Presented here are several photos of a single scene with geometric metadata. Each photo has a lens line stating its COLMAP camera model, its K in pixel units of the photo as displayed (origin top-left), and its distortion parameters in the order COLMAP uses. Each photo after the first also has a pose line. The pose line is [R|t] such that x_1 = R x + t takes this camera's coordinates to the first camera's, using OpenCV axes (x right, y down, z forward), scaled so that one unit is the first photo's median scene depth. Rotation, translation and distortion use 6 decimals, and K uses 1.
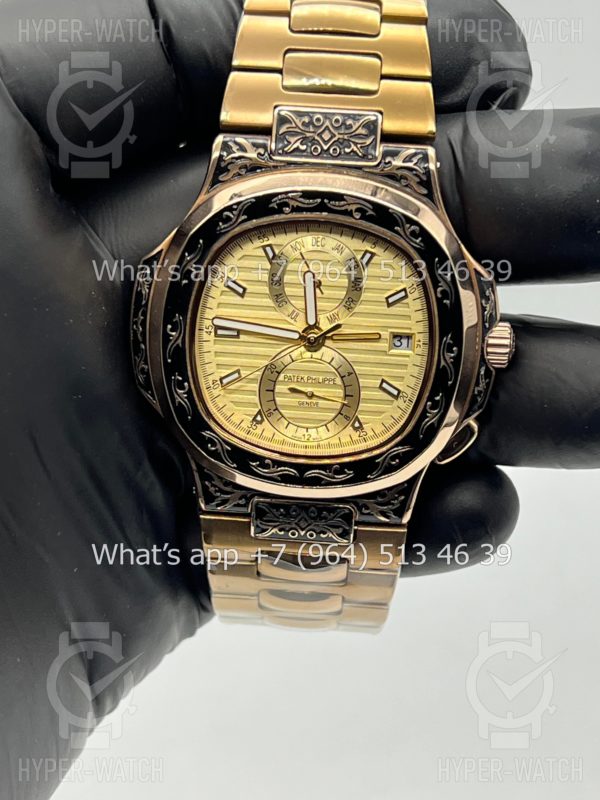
lens RADIAL K [[1851.2, 0, 300.0], [0, 1851.2, 400.0], [0, 0, 1]] dist [0.189317, -0.232863]
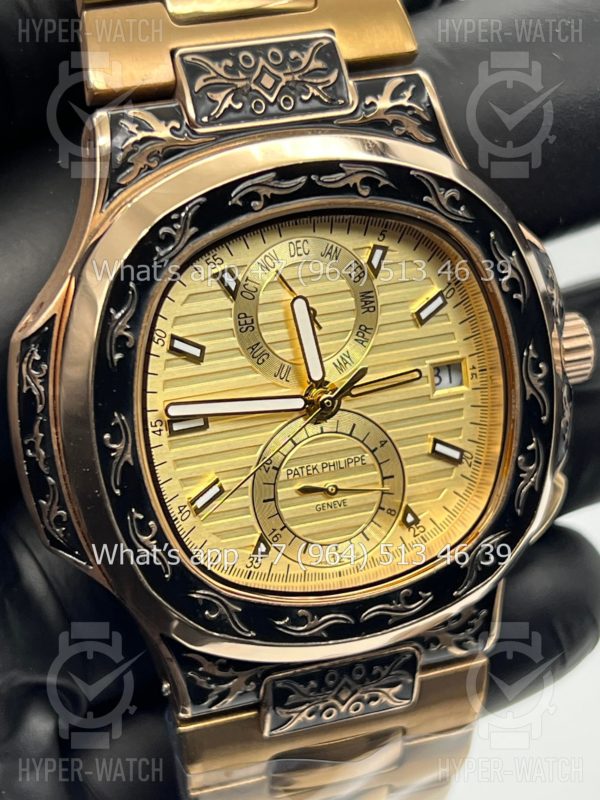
lens RADIAL K [[1851.2, 0, 300.0], [0, 1851.2, 400.0], [0, 0, 1]] dist [0.189317, -0.232863]
pose [[0.916984, -0.228086, 0.327288, -0.204364], [0.239951, 0.970776, 0.004244, -0.038268], [-0.318691, 0.074641, 0.944915, 0.413309]]
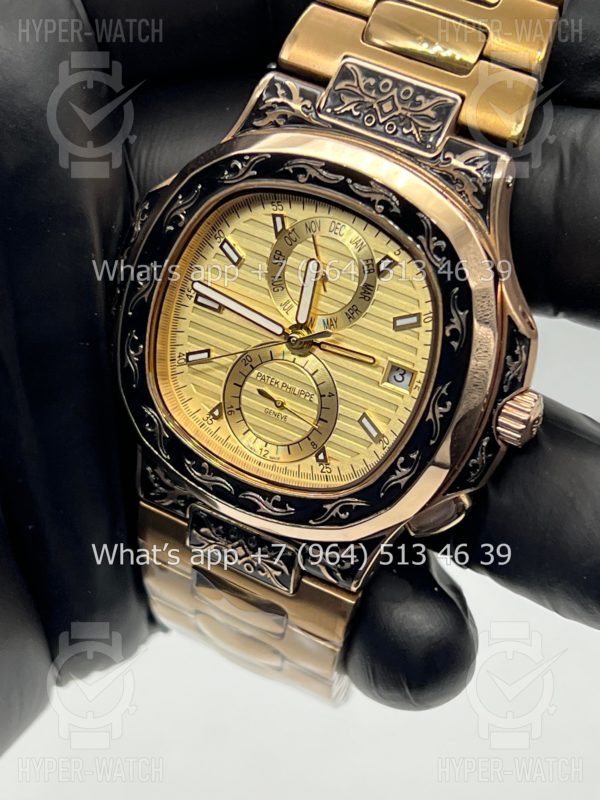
lens RADIAL K [[1851.2, 0, 300.0], [0, 1851.2, 400.0], [0, 0, 1]] dist [0.189317, -0.232863]
pose [[0.919398, 0.304639, -0.248804, 0.220213], [-0.303643, 0.951799, 0.043355, -0.043652], [0.250019, 0.035687, 0.967583, 0.206938]]
